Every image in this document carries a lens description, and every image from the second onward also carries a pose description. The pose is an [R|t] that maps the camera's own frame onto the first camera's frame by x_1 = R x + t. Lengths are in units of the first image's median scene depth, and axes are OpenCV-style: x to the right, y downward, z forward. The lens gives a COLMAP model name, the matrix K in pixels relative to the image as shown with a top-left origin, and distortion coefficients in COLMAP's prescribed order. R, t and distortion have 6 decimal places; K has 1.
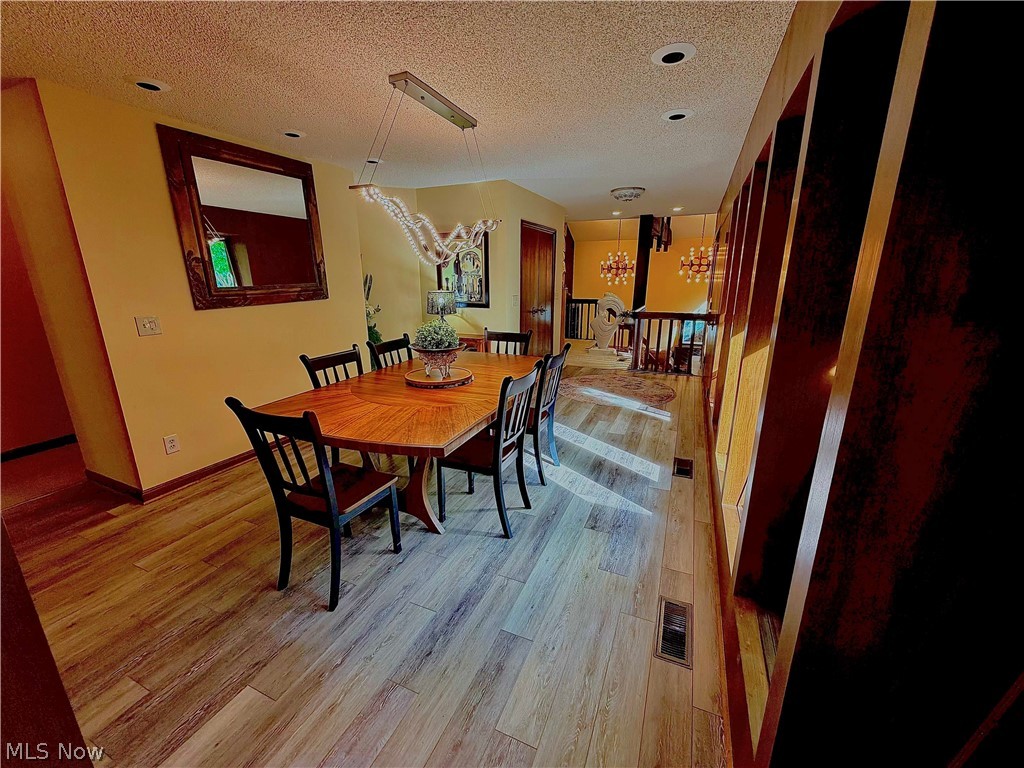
lens RADIAL K [[408.6, 0, 509.0], [0, 408.6, 380.3], [0, 0, 1]] dist [0.000007, -0.000313]
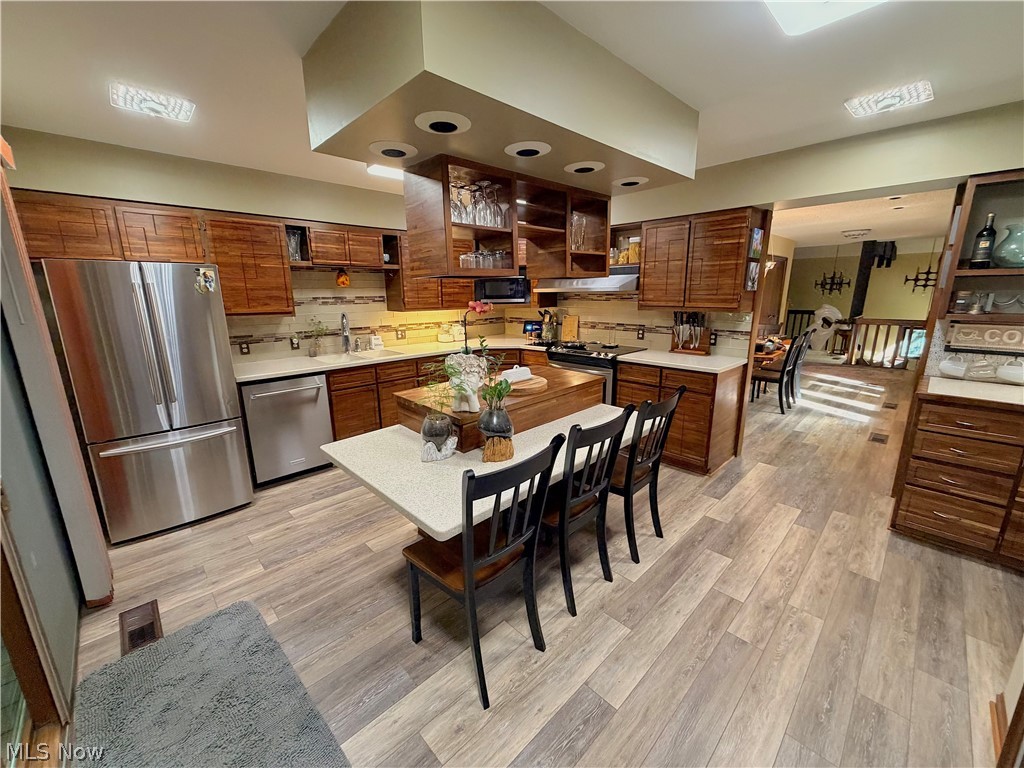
lens RADIAL K [[408.6, 0, 509.5], [0, 408.6, 384.4], [0, 0, 1]] dist [0.000007, -0.000313]
pose [[0.929484, 0.071606, -0.361846, -0.395691], [-0.081942, 0.996549, -0.013278, 0.262736], [0.359646, 0.041992, 0.932143, -1.047606]]
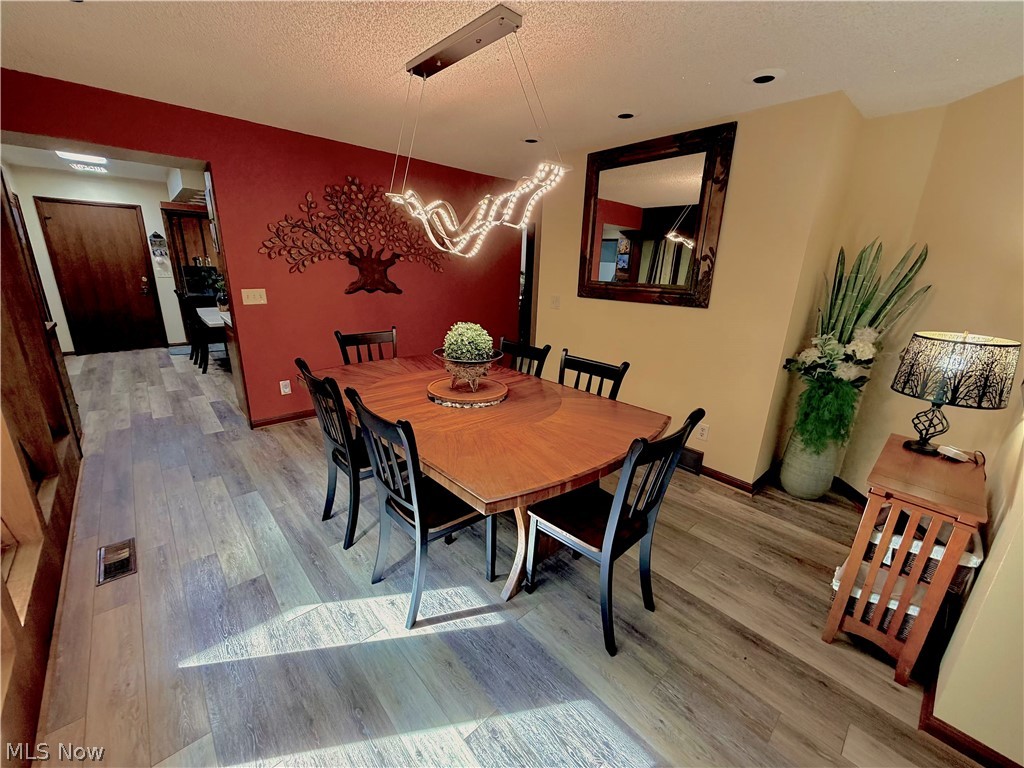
lens RADIAL K [[408.6, 0, 511.4], [0, 408.6, 382.2], [0, 0, 1]] dist [0.000007, -0.000313]
pose [[-0.400473, 0.247893, -0.882140, 0.441812], [-0.266049, 0.889781, 0.370821, -0.299751], [0.876835, 0.383196, -0.290382, 1.099569]]
